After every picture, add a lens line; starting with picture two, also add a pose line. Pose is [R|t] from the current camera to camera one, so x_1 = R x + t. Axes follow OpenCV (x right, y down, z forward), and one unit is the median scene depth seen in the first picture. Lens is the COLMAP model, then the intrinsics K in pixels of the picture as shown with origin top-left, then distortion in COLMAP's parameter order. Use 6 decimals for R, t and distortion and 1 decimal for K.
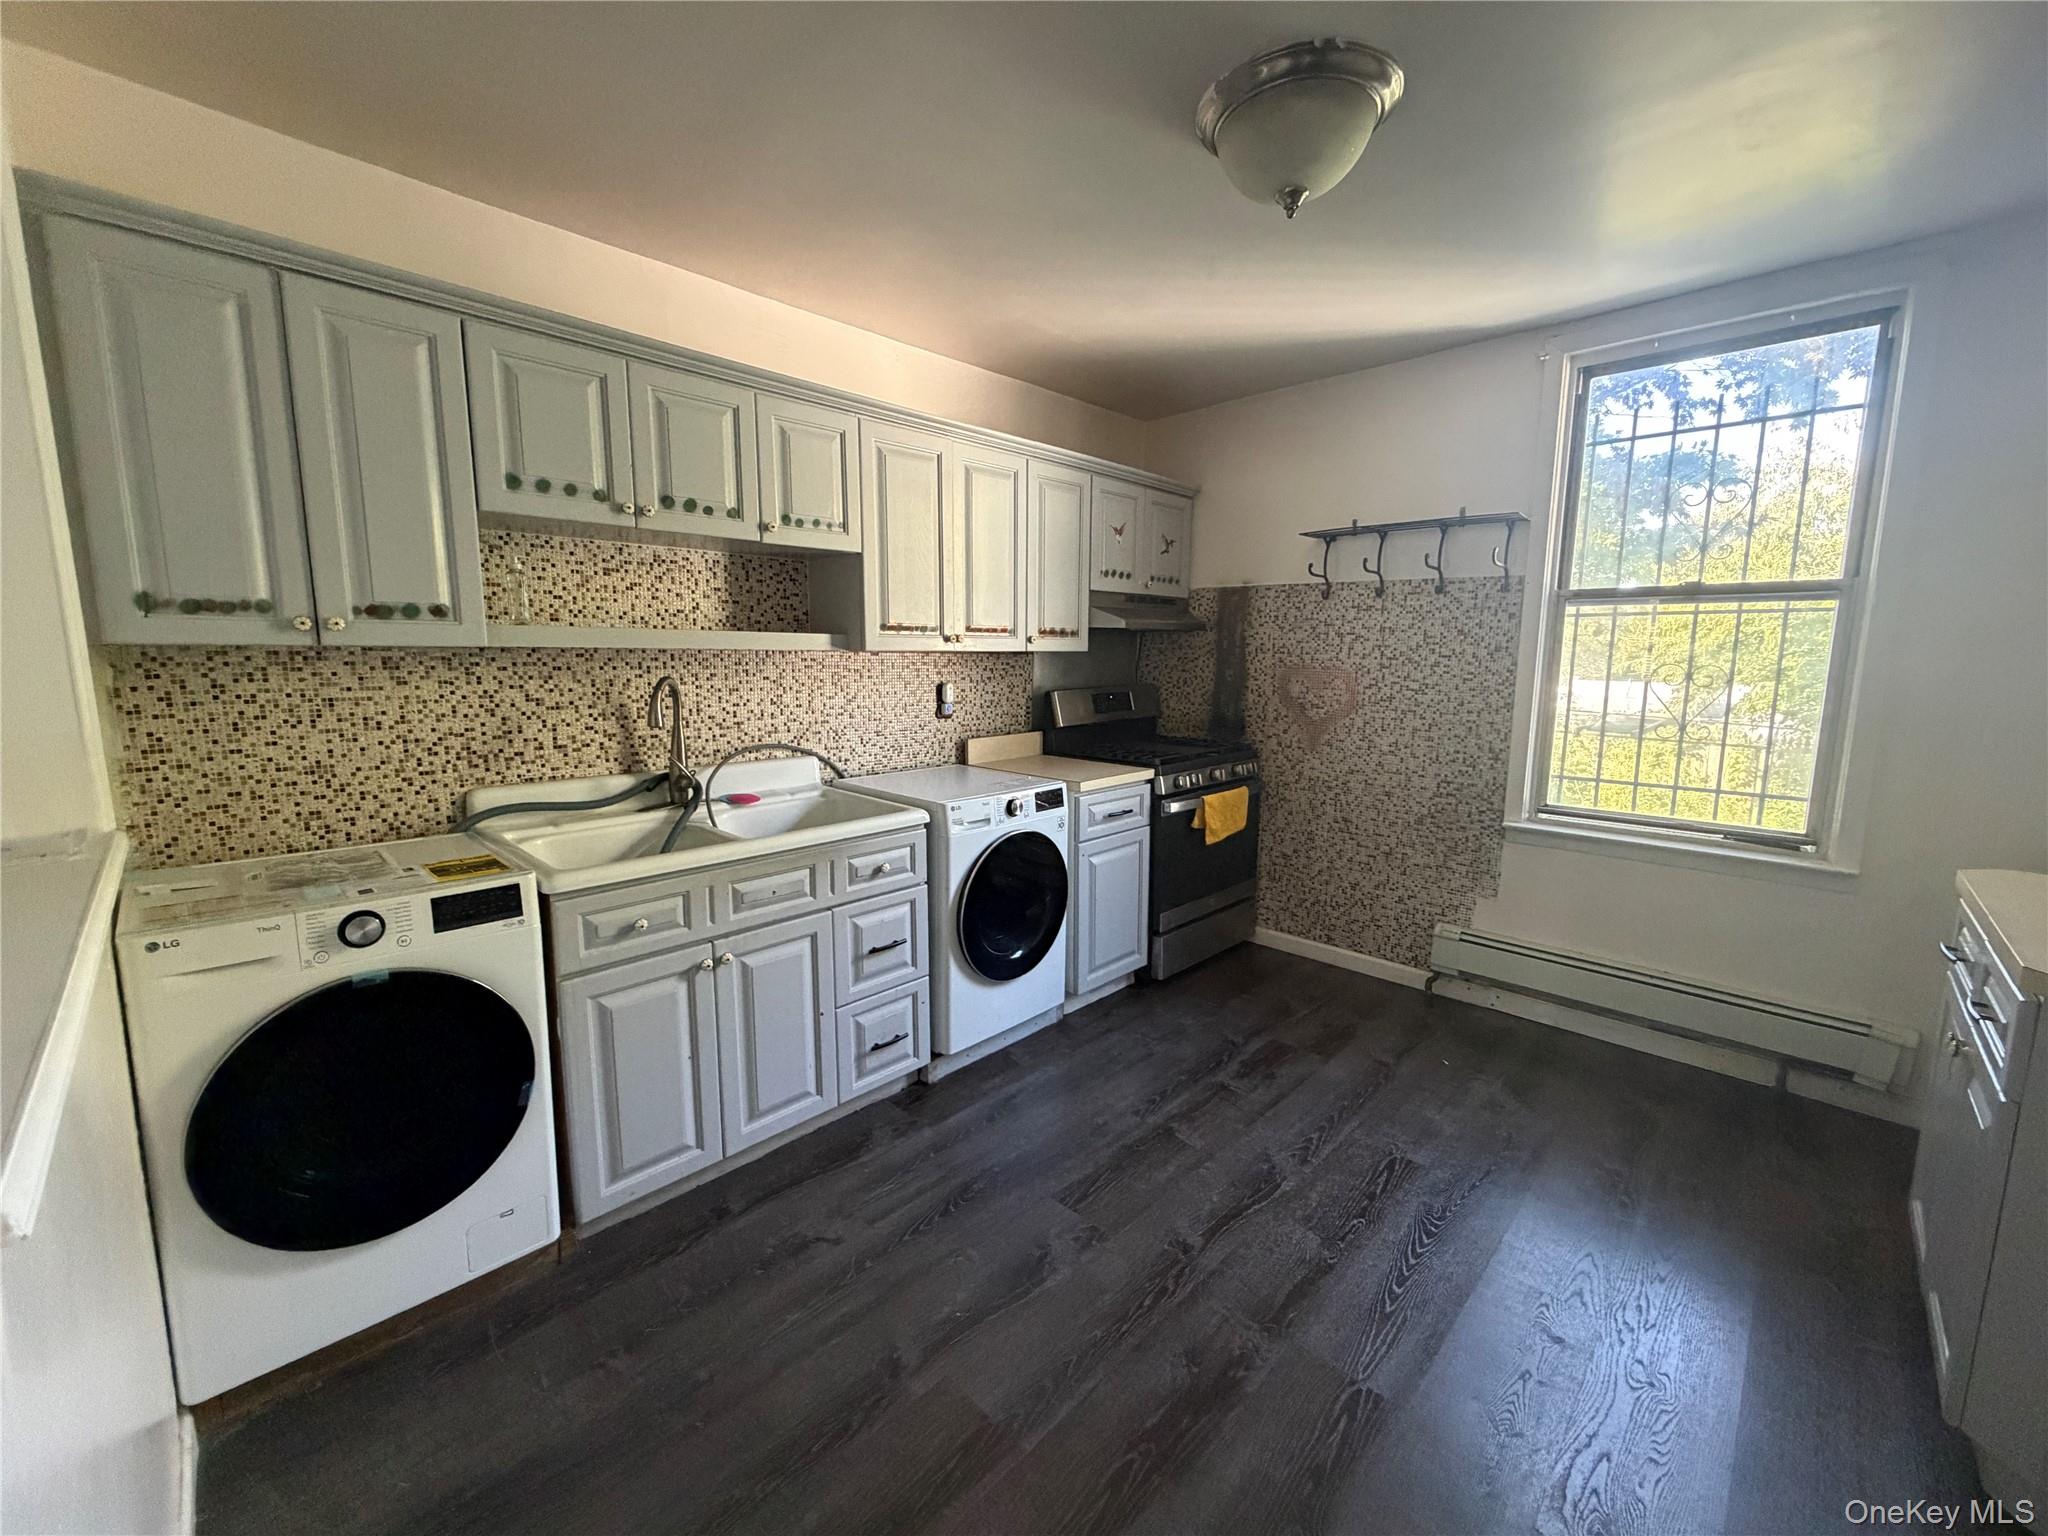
lens RADIAL K [[819.5, 0, 1016.7], [0, 819.5, 753.6], [0, 0, 1]] dist [-0.004972, -0.000257]
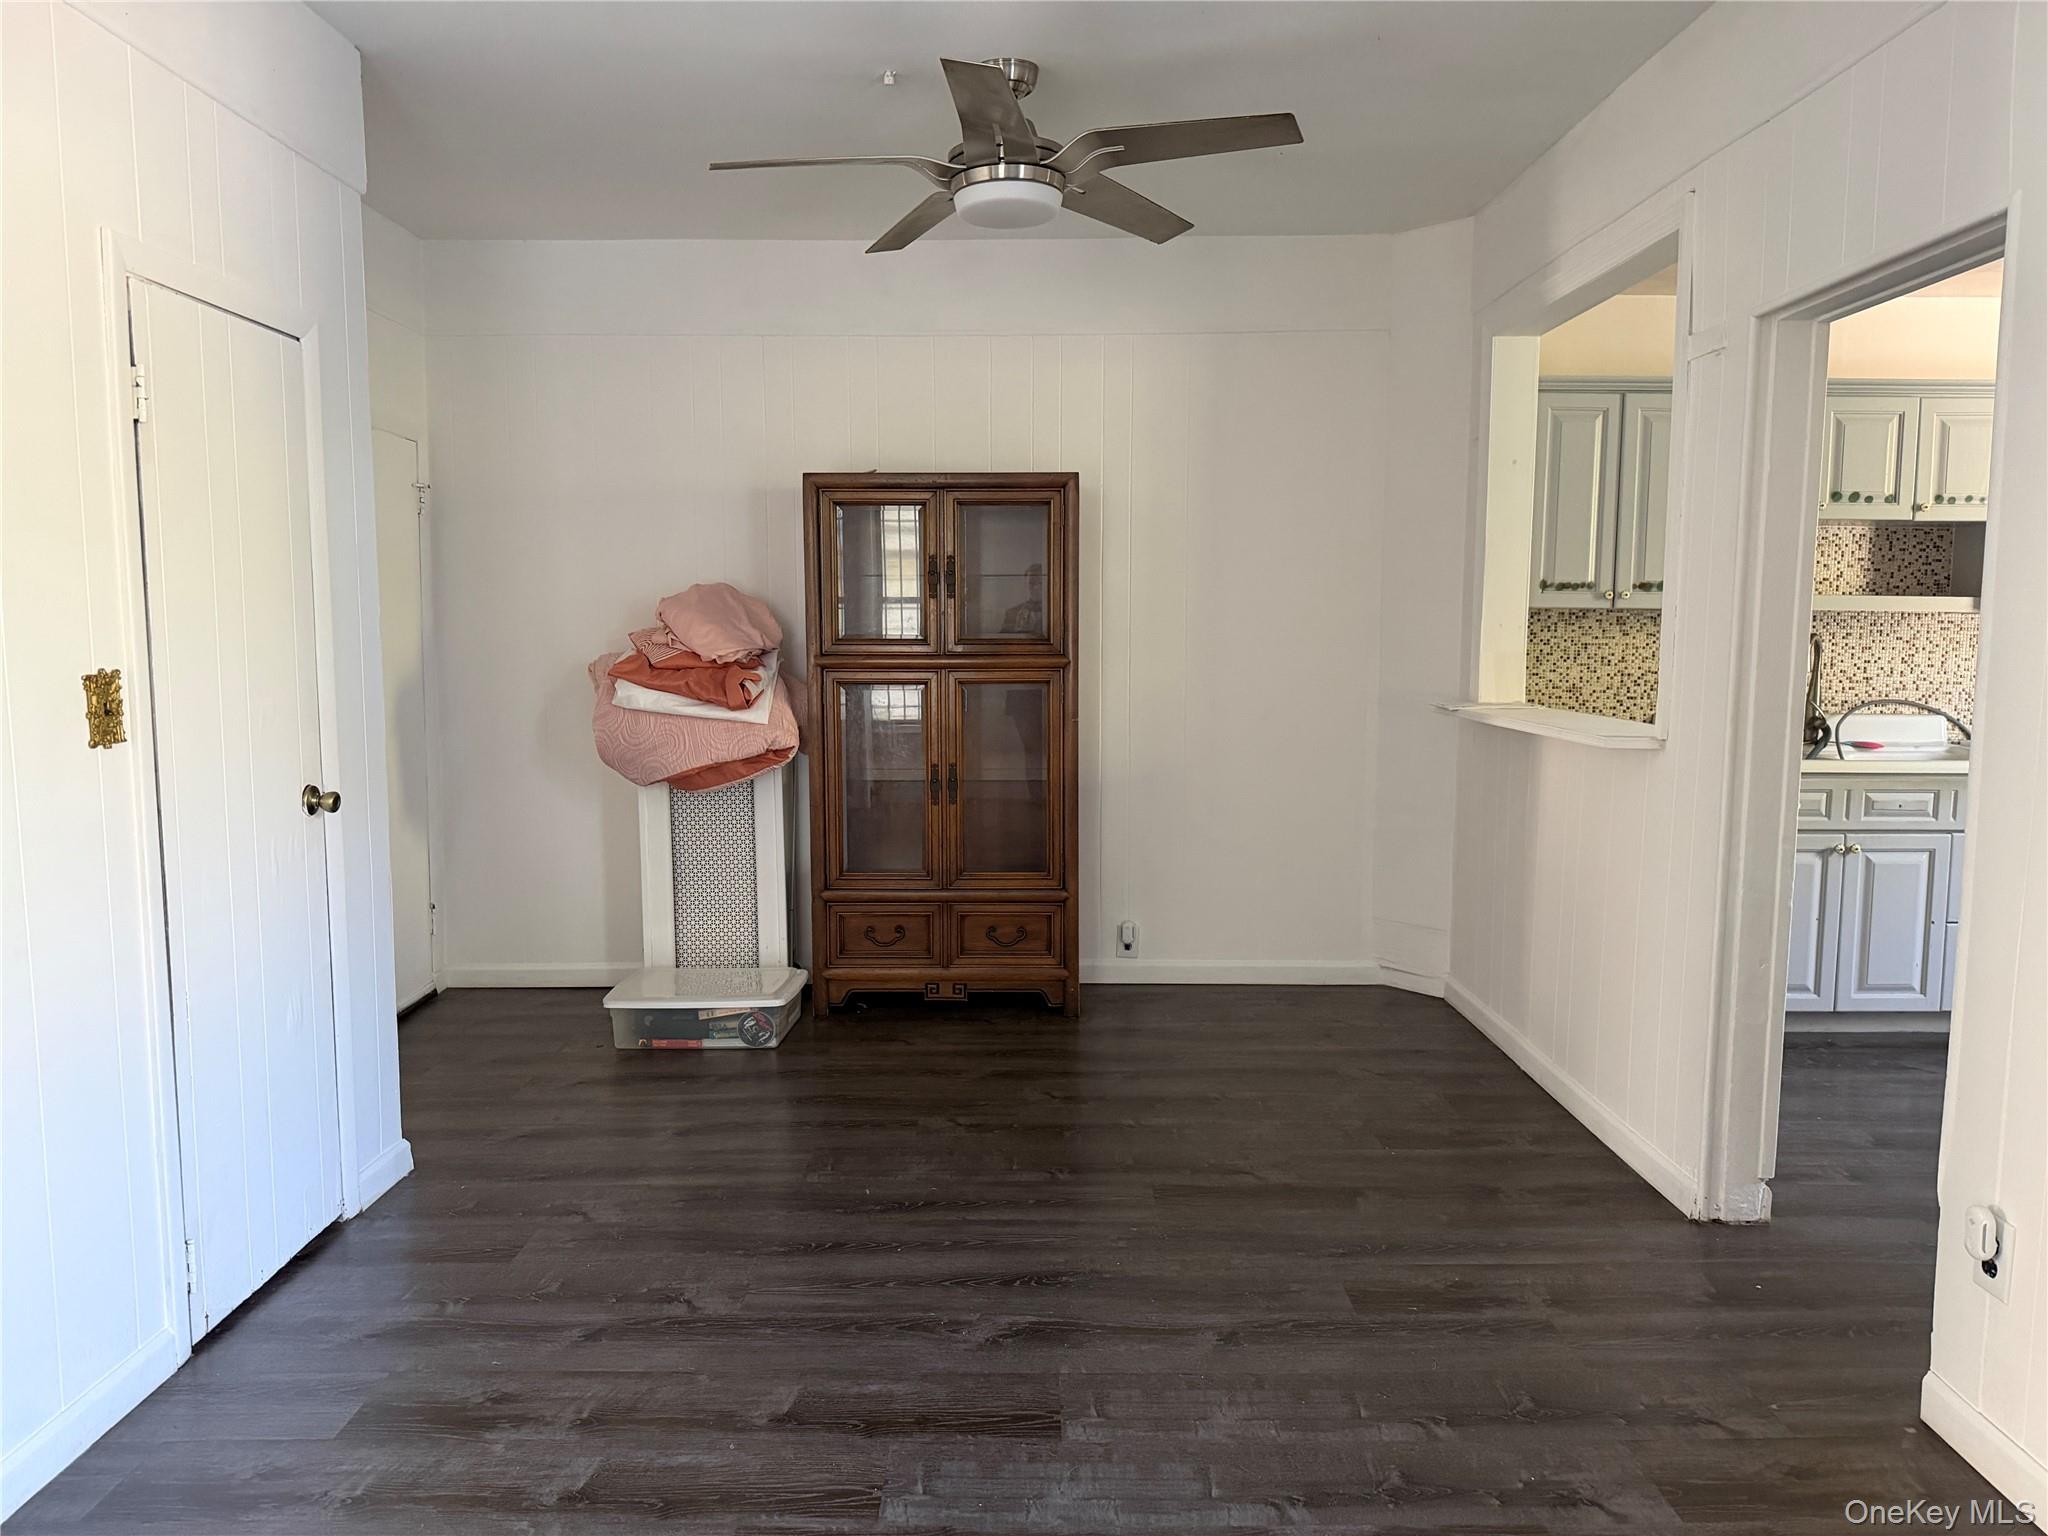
lens RADIAL K [[1431.6, 0, 1025.0], [0, 1431.6, 766.6], [0, 0, 1]] dist [0.007000, -0.006602]
pose [[0.700158, 0.074007, -0.710142, 0.280567], [-0.091900, 0.995681, 0.013156, 0.181937], [0.708049, 0.056051, 0.703936, -1.317600]]
